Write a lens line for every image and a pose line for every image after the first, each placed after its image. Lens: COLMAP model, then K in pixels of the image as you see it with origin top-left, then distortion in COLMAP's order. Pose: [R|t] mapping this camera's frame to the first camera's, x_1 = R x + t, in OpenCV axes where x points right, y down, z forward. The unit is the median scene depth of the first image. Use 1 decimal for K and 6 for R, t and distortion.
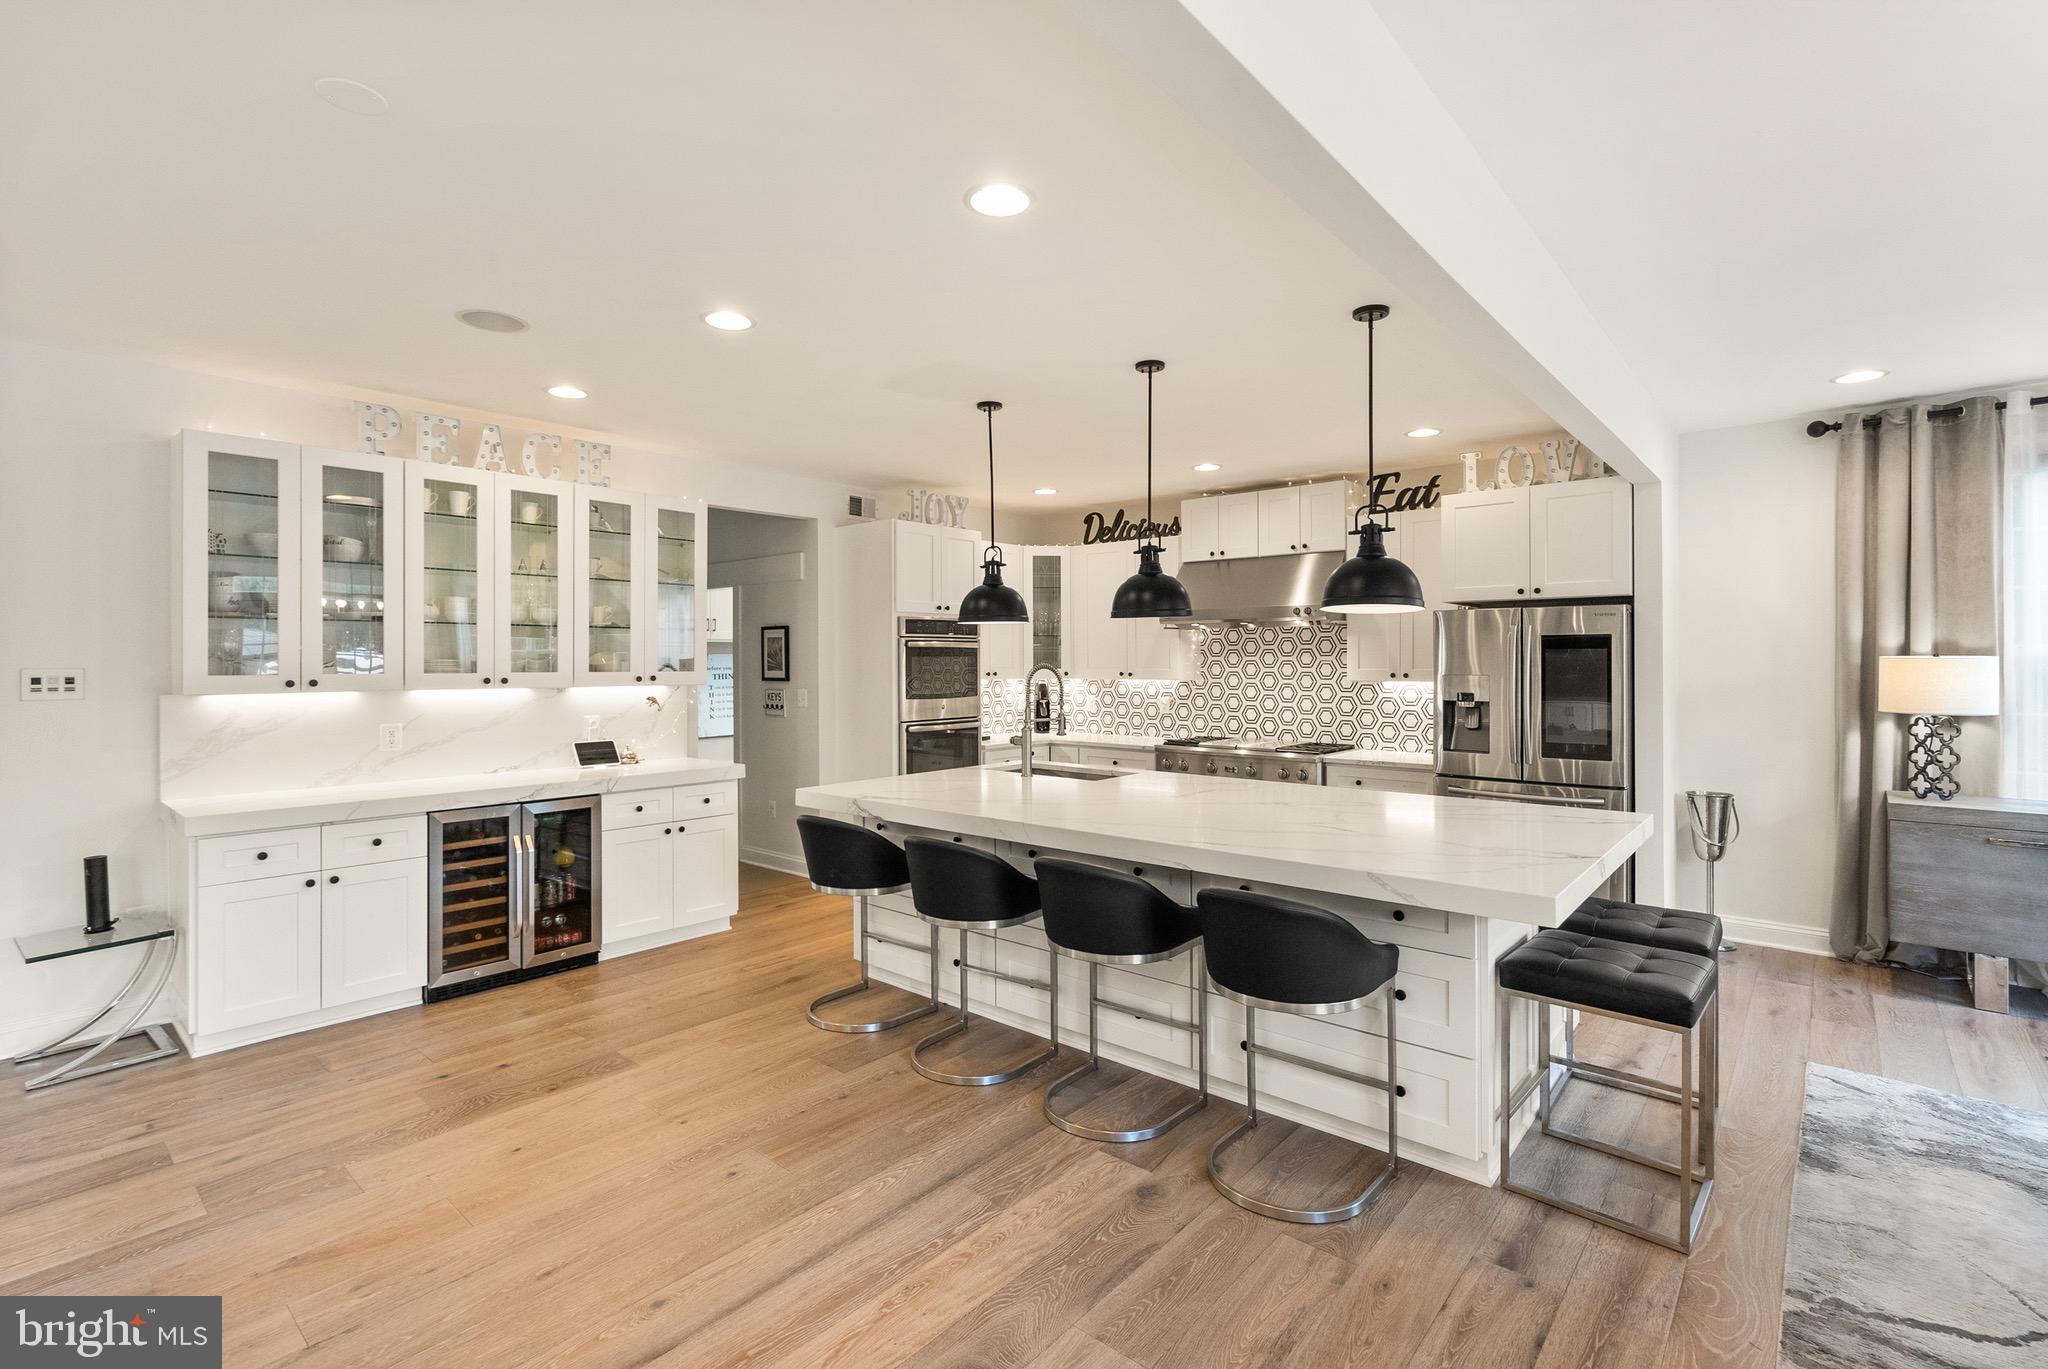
lens RADIAL K [[944.0, 0, 1021.1], [0, 944.0, 656.6], [0, 0, 1]] dist [-0.008230, 0.005912]
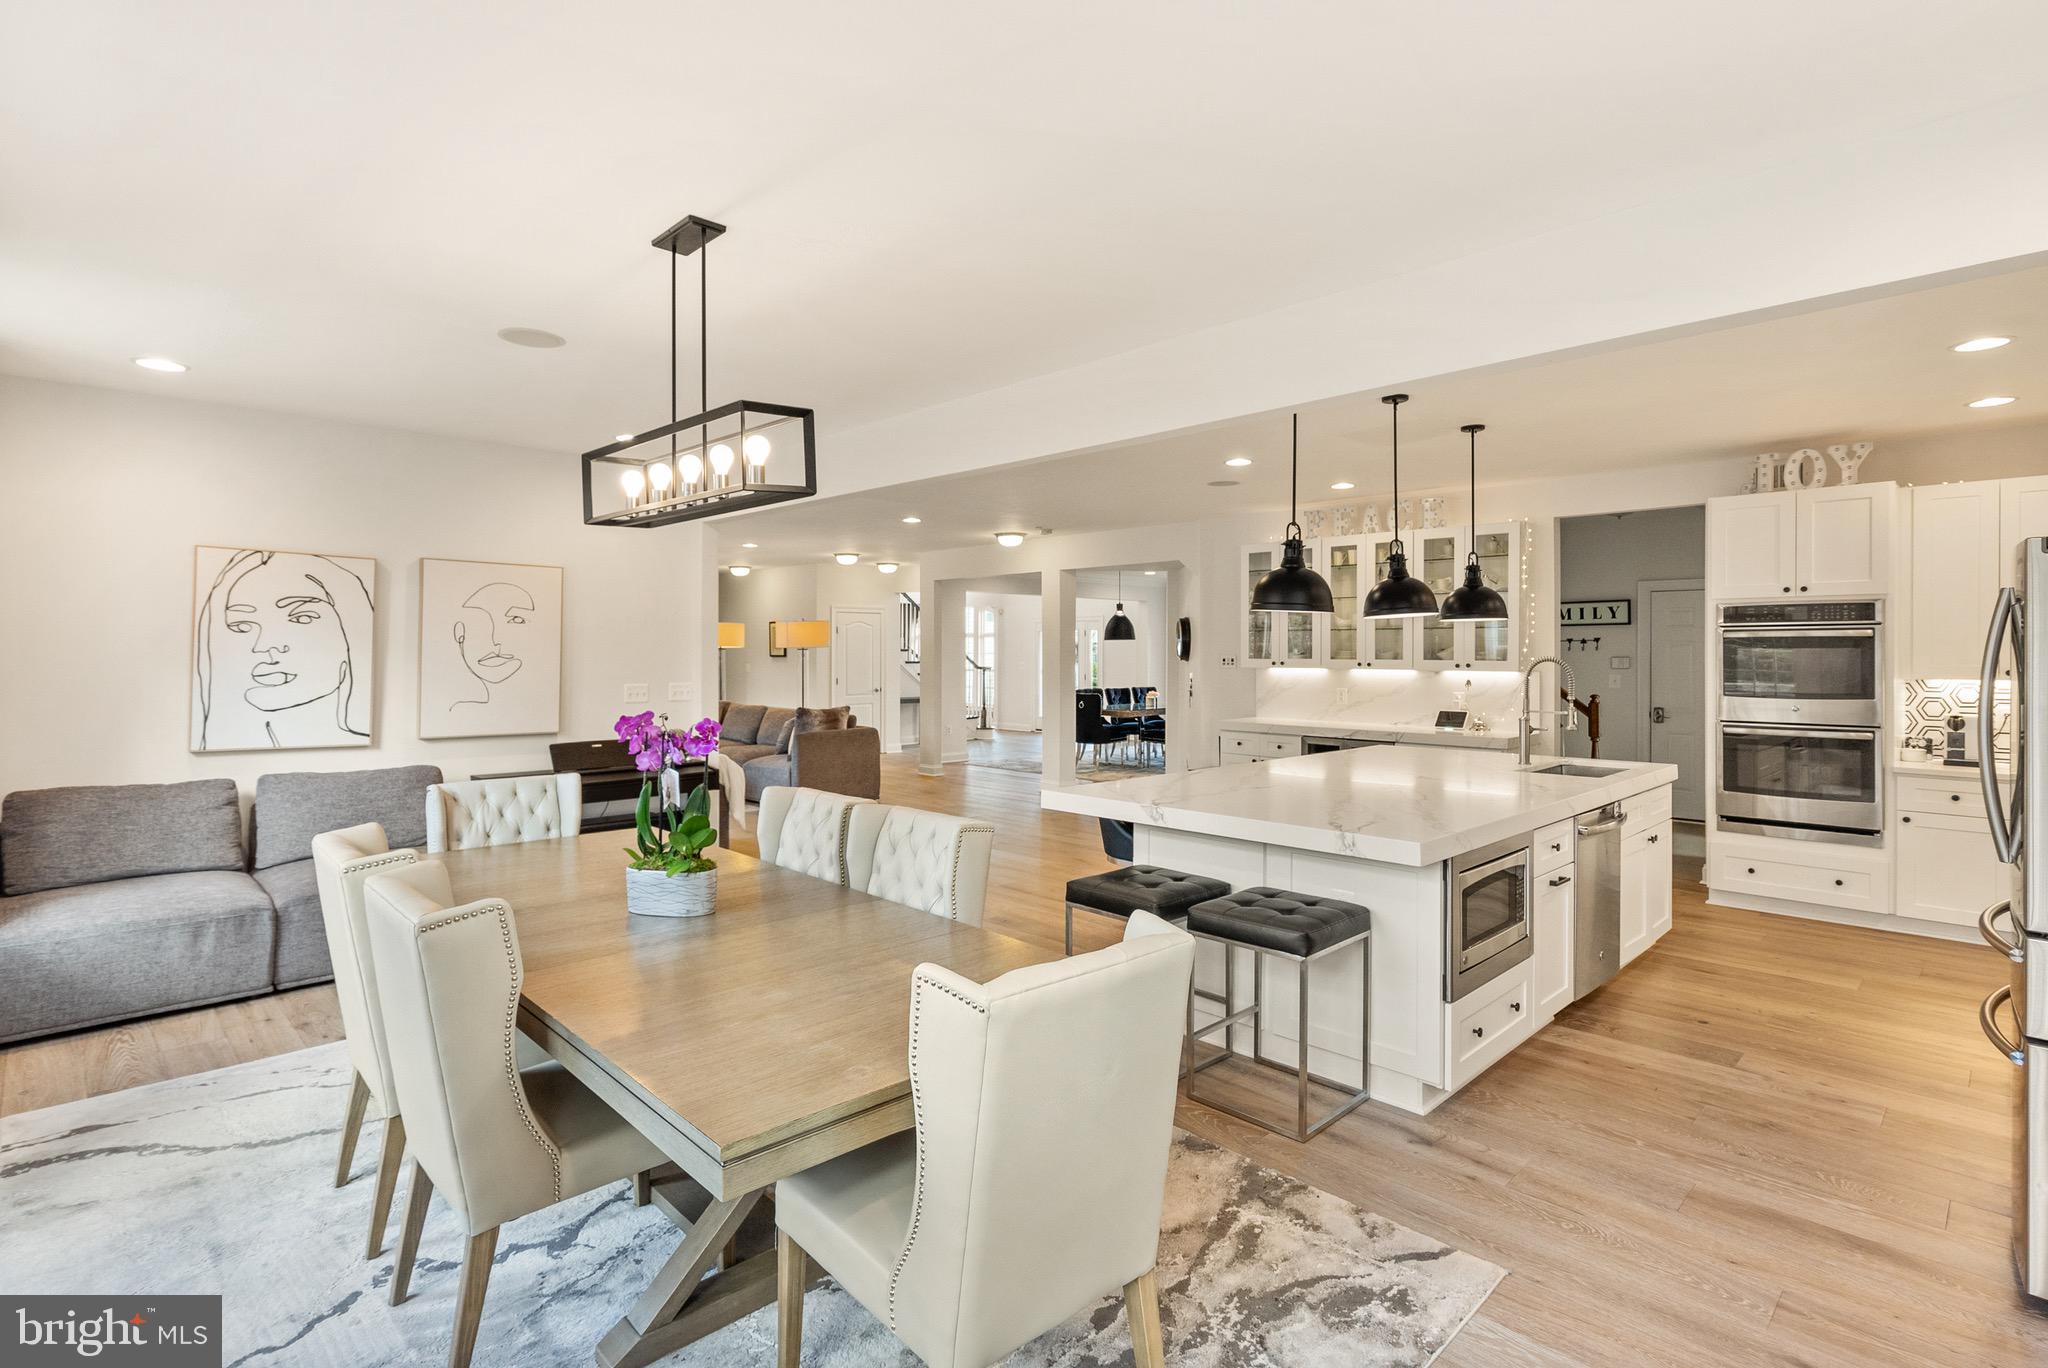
lens RADIAL K [[992.0, 0, 1025.2], [0, 992.0, 673.4], [0, 0, 1]] dist [-0.001573, 0.004890]
pose [[-0.080734, 0.023127, -0.996467, 1.117397], [0.003121, 0.999732, 0.022950, -0.000025], [0.996731, -0.001257, -0.080785, 0.524893]]
